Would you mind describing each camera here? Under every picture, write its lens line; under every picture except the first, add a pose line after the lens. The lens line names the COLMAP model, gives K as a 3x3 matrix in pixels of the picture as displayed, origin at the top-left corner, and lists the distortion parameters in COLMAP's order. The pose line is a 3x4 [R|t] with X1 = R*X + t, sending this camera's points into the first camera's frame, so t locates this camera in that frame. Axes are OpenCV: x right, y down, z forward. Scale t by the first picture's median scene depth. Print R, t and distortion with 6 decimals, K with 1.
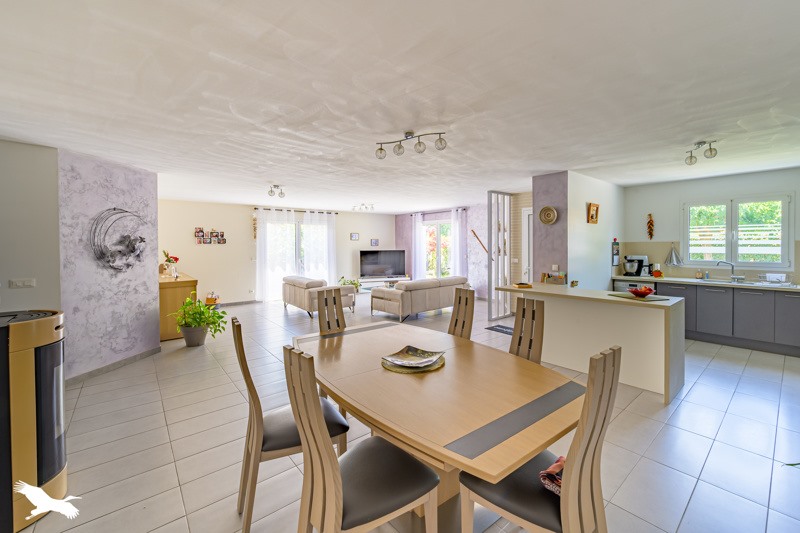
lens RADIAL K [[328.1, 0, 399.8], [0, 328.1, 247.8], [0, 0, 1]] dist [0.000024, 0.000012]
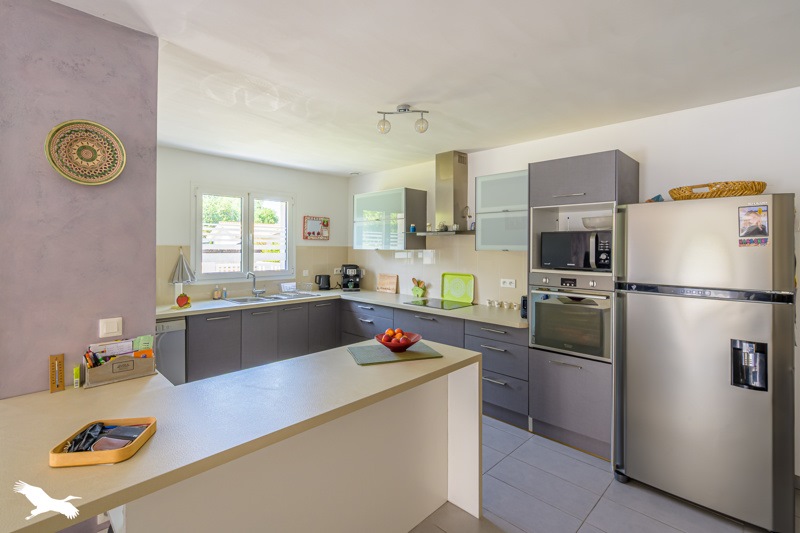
lens RADIAL K [[370.7, 0, 399.8], [0, 370.7, 246.6], [0, 0, 1]] dist [0.000083, 0.000051]
pose [[-0.090084, 0.005564, 0.995919, 0.097645], [0.007045, 0.999963, -0.004949, -0.011894], [-0.995909, 0.006570, -0.090120, 0.737097]]
